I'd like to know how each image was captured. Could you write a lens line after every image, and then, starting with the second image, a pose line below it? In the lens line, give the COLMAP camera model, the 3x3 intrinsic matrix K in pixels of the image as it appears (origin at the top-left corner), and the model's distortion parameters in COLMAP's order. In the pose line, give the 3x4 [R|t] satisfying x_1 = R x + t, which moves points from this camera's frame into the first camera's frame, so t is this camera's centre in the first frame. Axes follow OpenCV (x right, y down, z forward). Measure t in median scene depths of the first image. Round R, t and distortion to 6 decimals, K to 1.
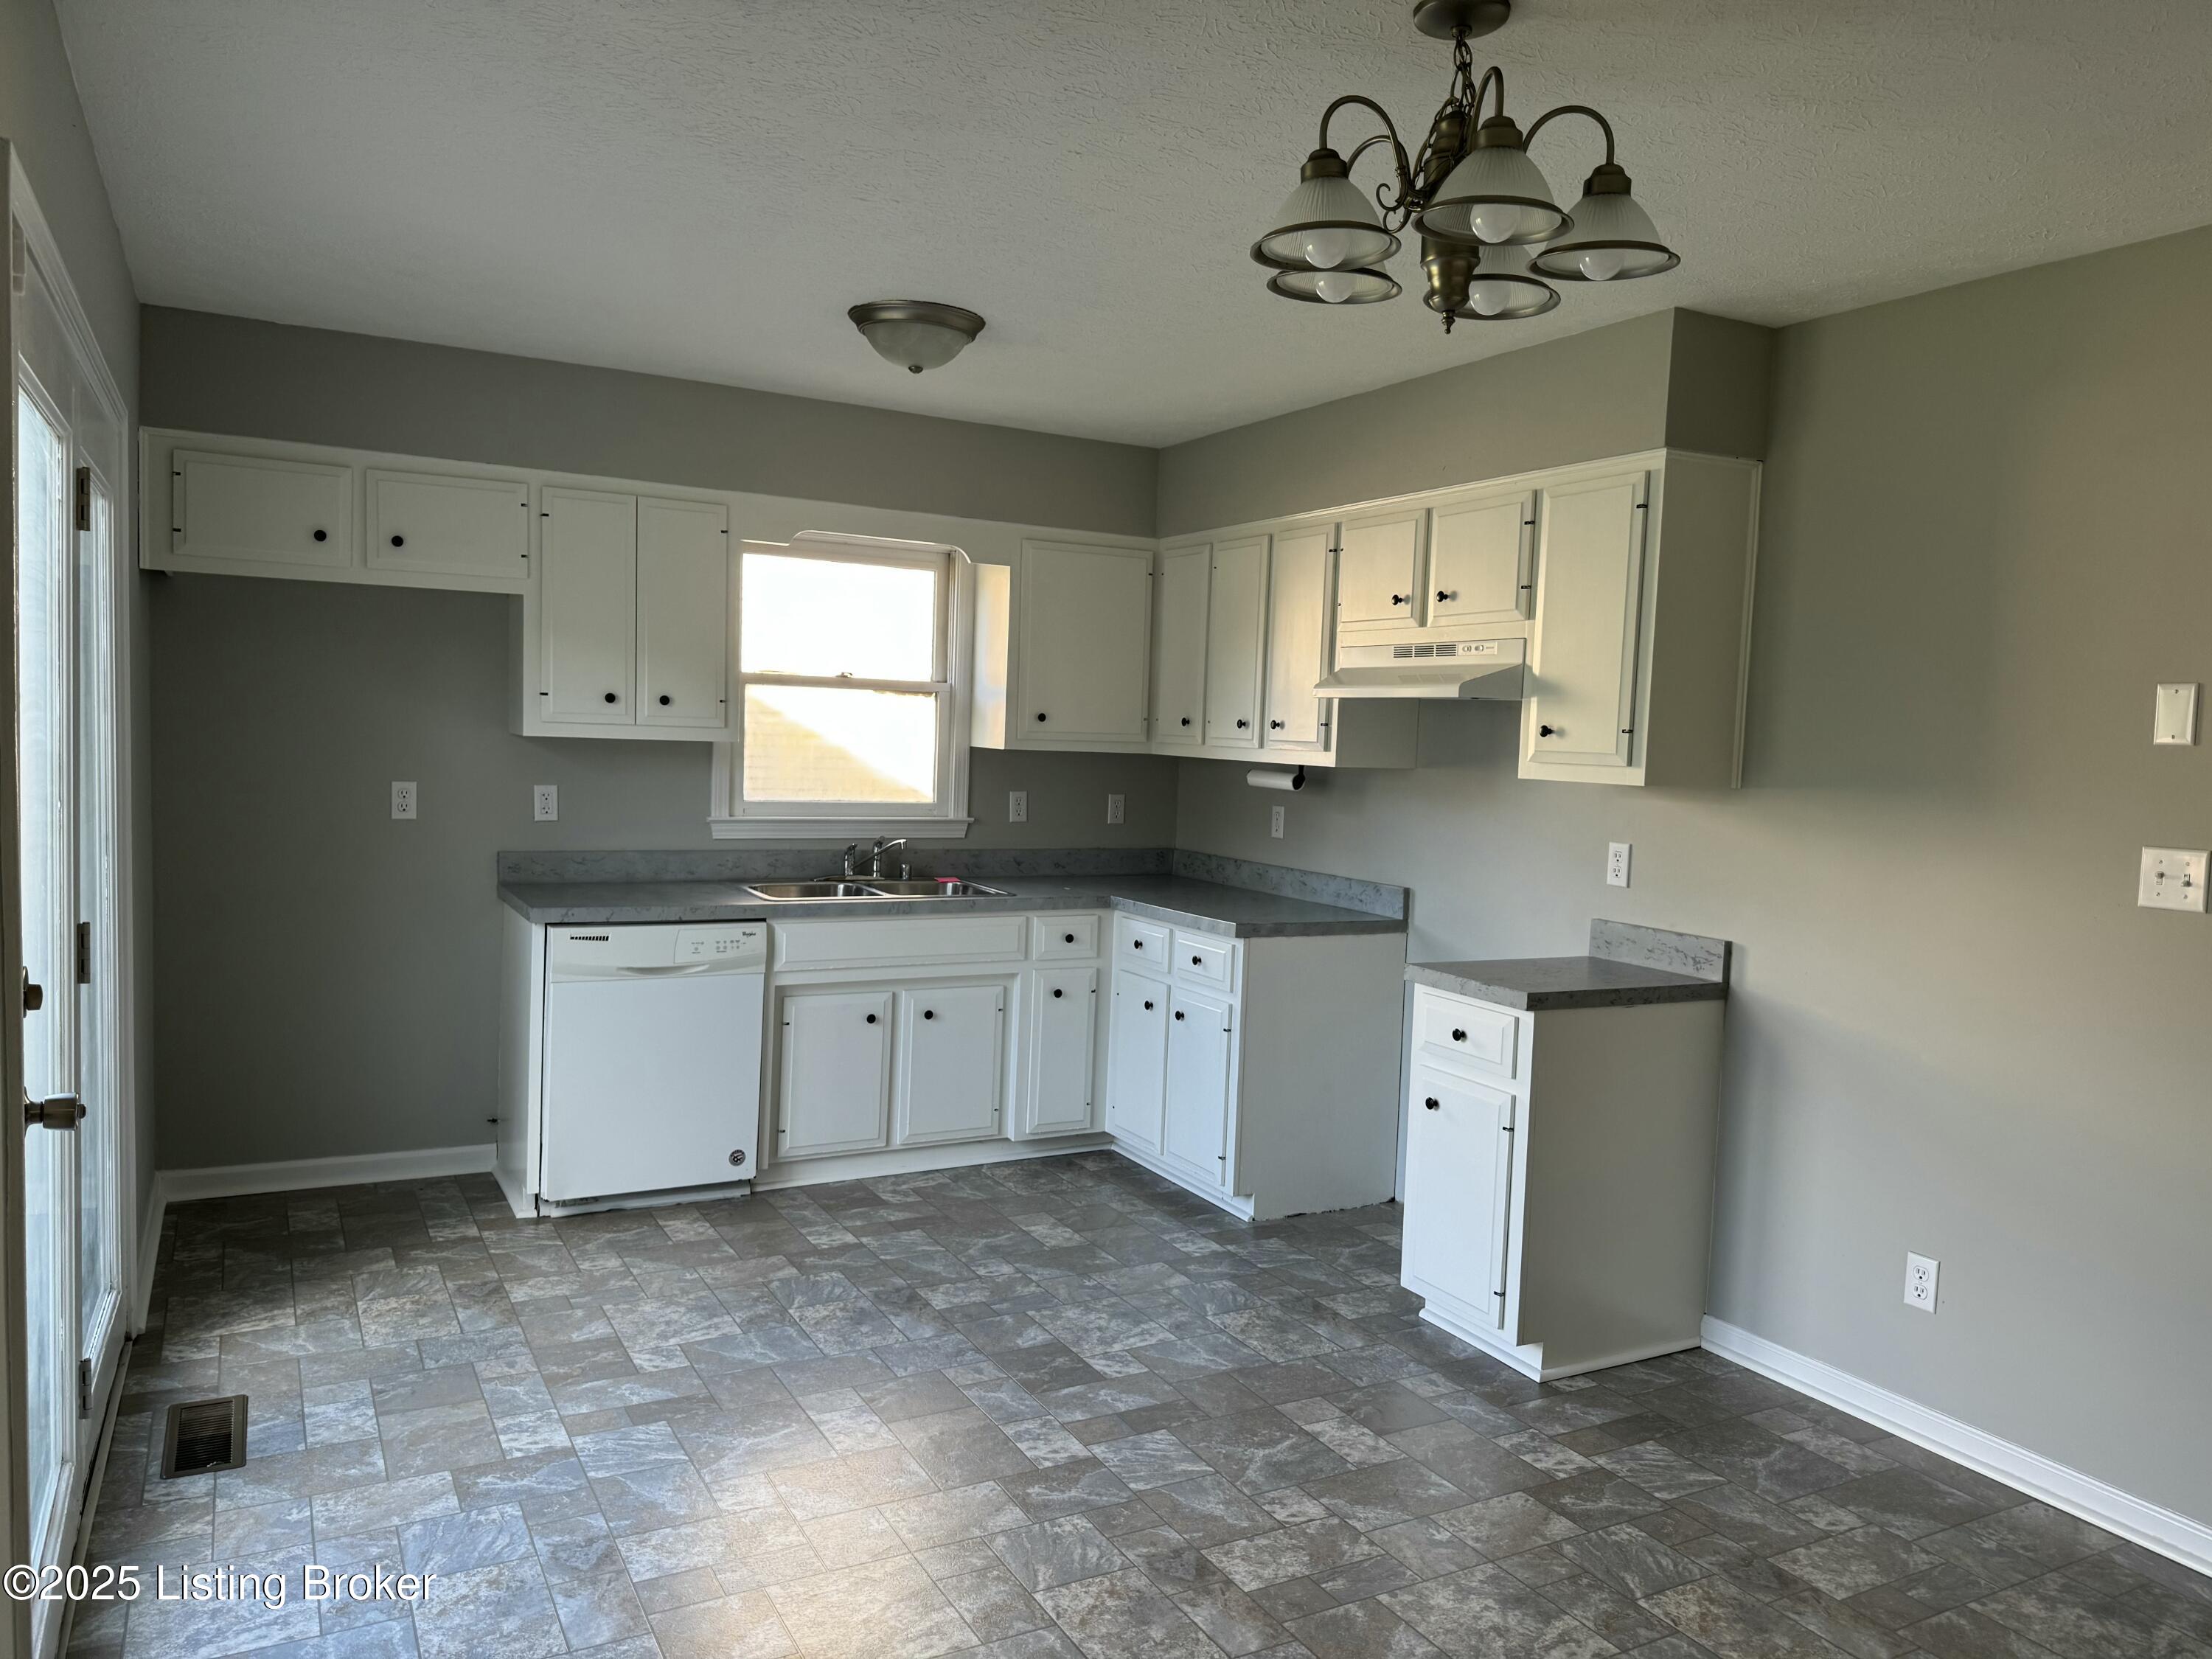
lens RADIAL K [[1575.8, 0, 1106.0], [0, 1575.8, 829.5], [0, 0, 1]] dist [0.059856, -0.067280]
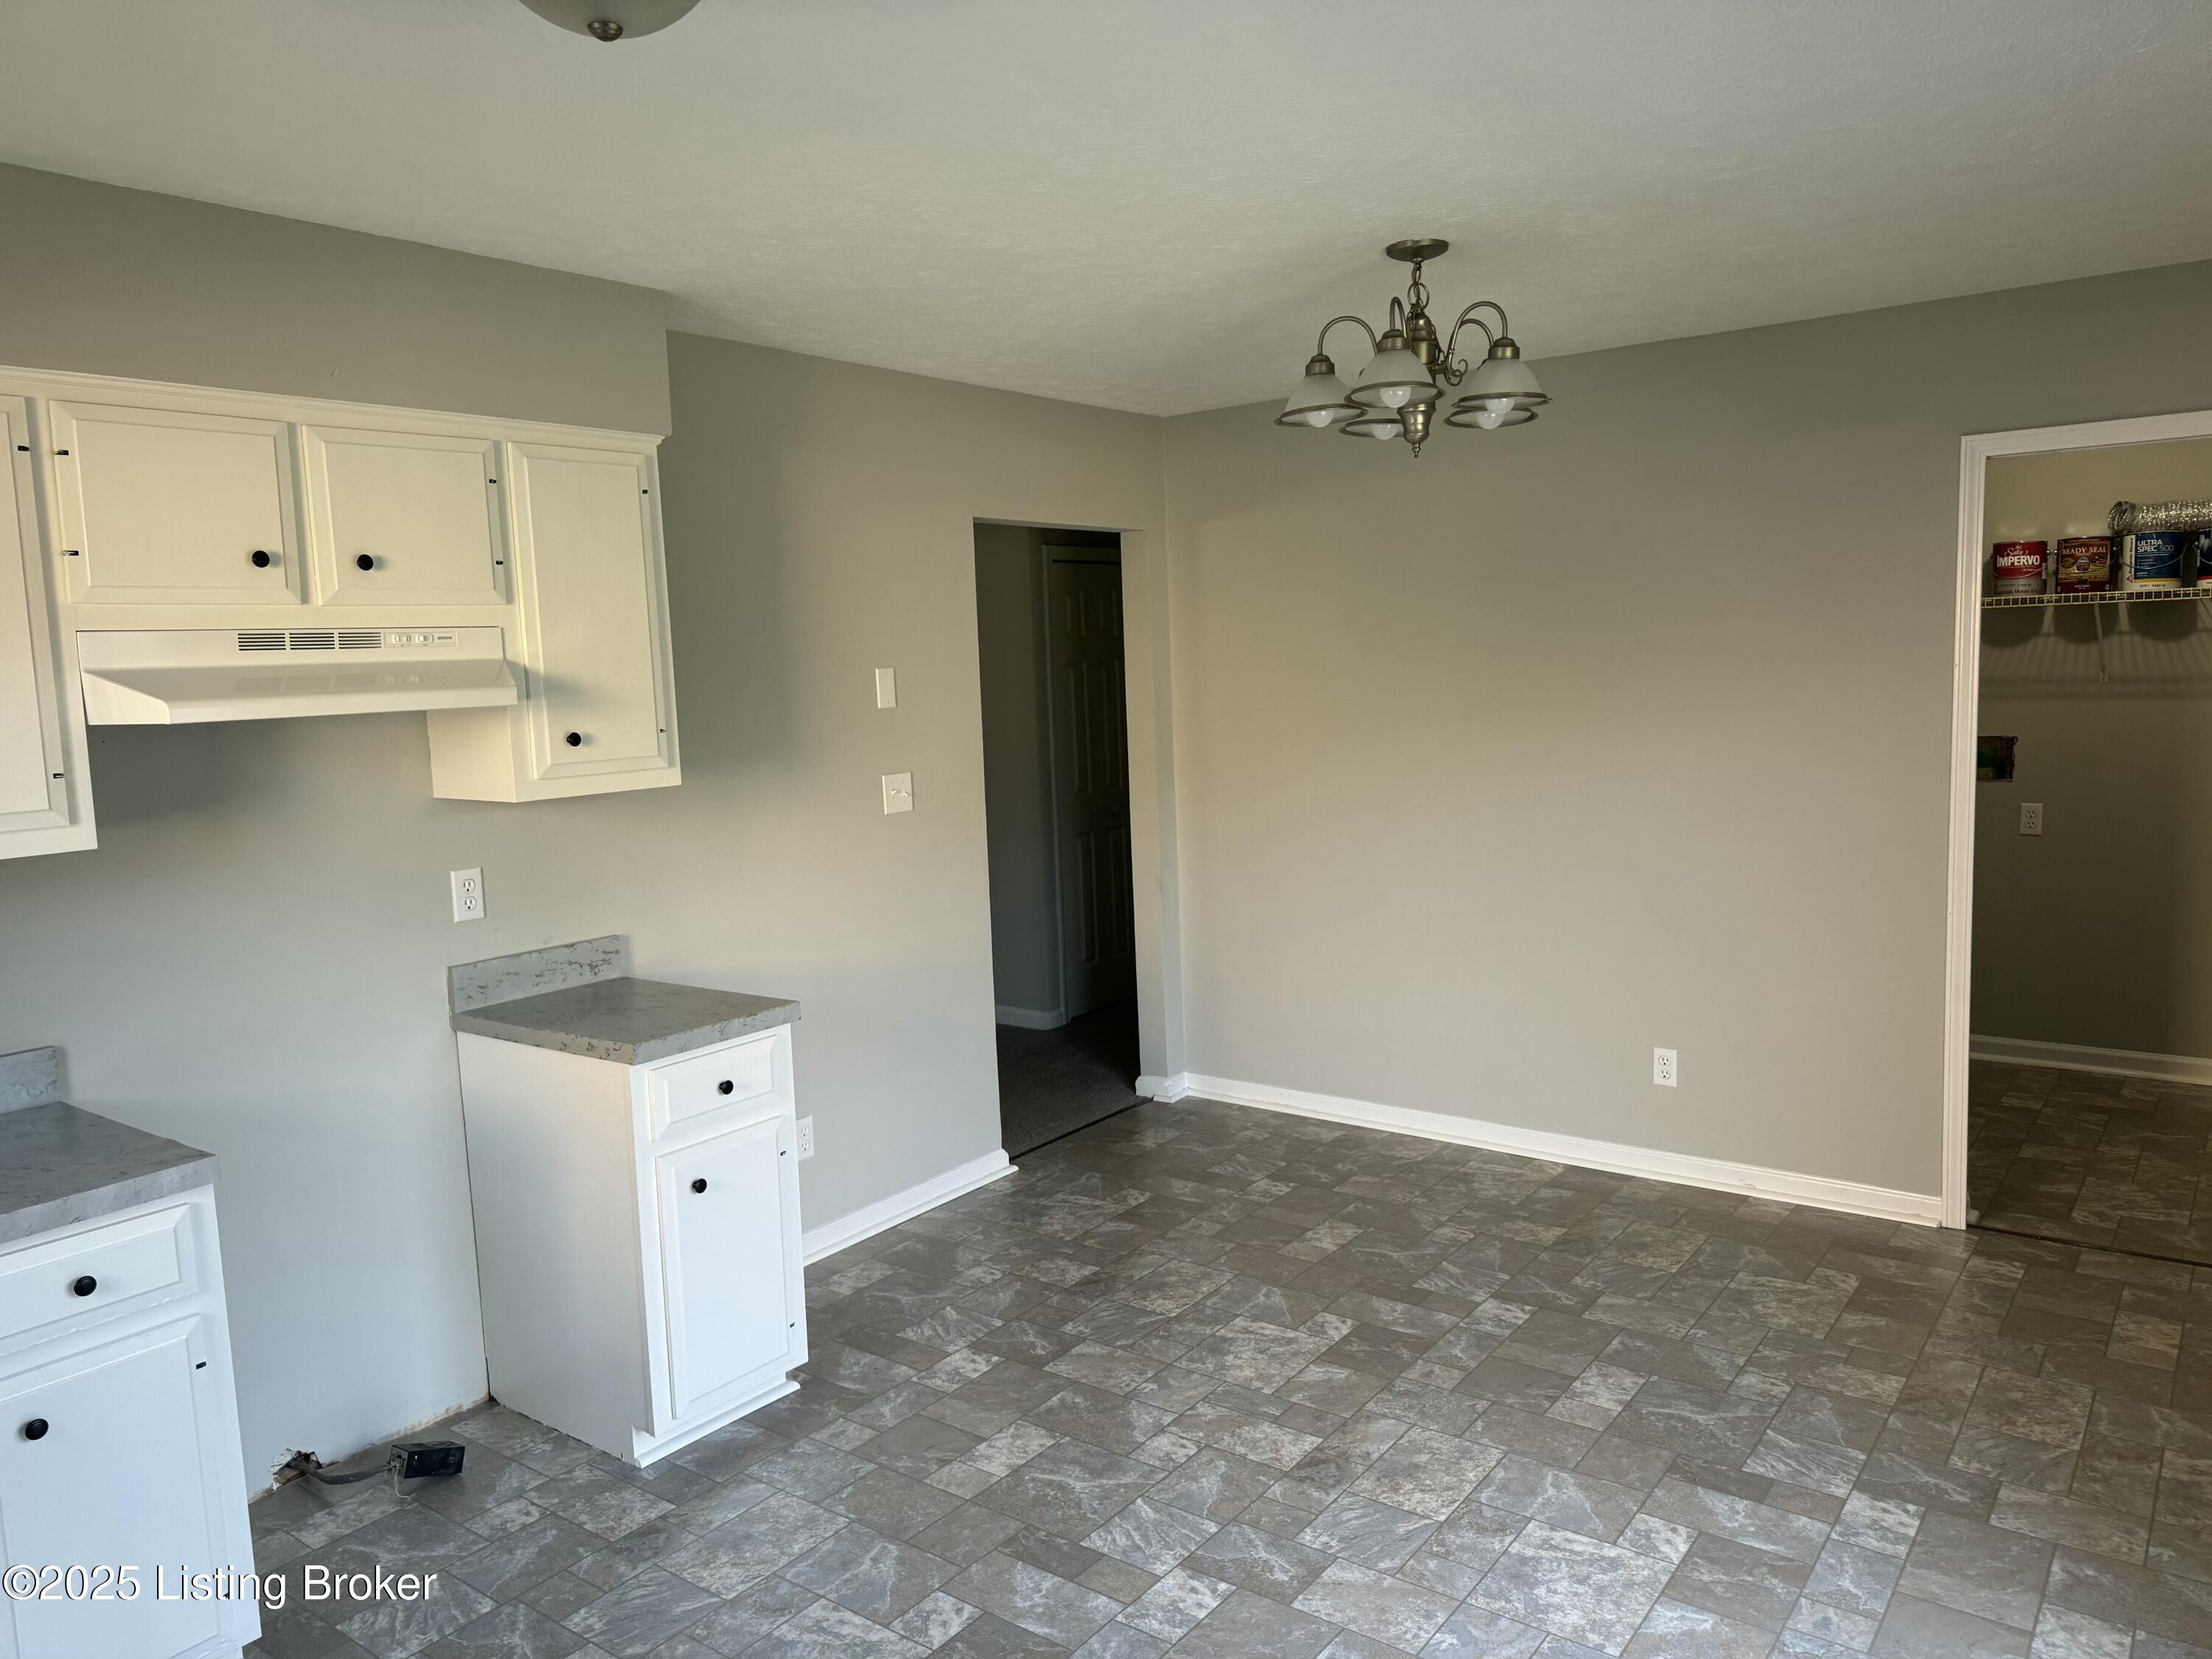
lens RADIAL K [[1575.8, 0, 1106.0], [0, 1575.8, 829.5], [0, 0, 1]] dist [0.059856, -0.067280]
pose [[-0.424659, -0.104455, 0.899307, -0.756255], [0.098502, 0.982095, 0.160584, -0.151704], [-0.899979, 0.156777, -0.406766, 1.361198]]
